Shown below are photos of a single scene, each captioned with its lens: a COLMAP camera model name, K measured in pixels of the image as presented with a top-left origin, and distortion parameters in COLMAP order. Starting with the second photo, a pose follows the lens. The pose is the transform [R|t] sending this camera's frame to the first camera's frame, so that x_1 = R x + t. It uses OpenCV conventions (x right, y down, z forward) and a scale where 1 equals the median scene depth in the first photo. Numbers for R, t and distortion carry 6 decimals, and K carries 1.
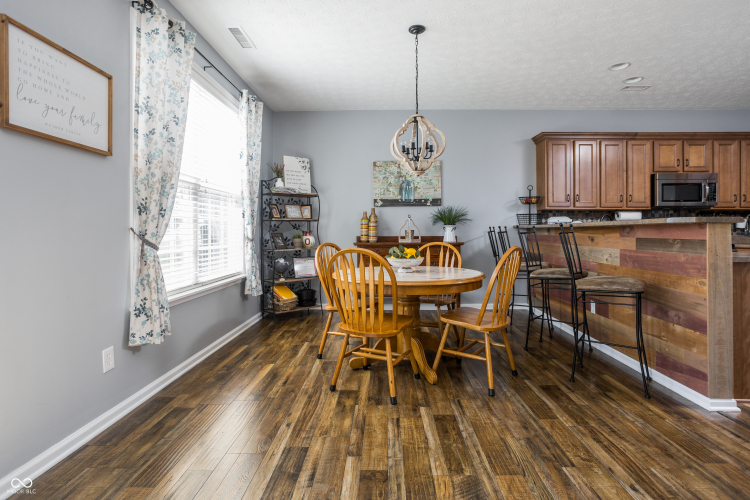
lens RADIAL K [[381.2, 0, 375.4], [0, 381.2, 231.6], [0, 0, 1]] dist [-0.049601, 0.026035]
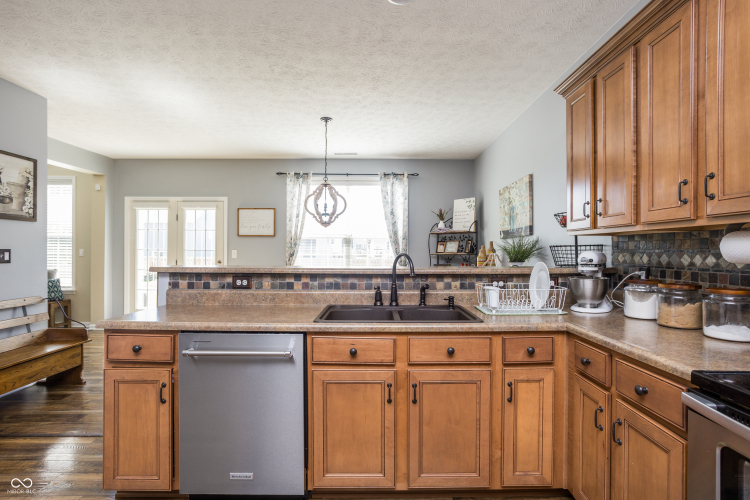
lens RADIAL K [[378.5, 0, 378.4], [0, 378.5, 250.4], [0, 0, 1]] dist [-0.049544, 0.025026]
pose [[0.030782, -0.003261, -0.999521, 1.038649], [-0.003469, 0.999988, -0.003369, -0.041608], [0.999520, 0.003571, 0.030770, 0.805287]]
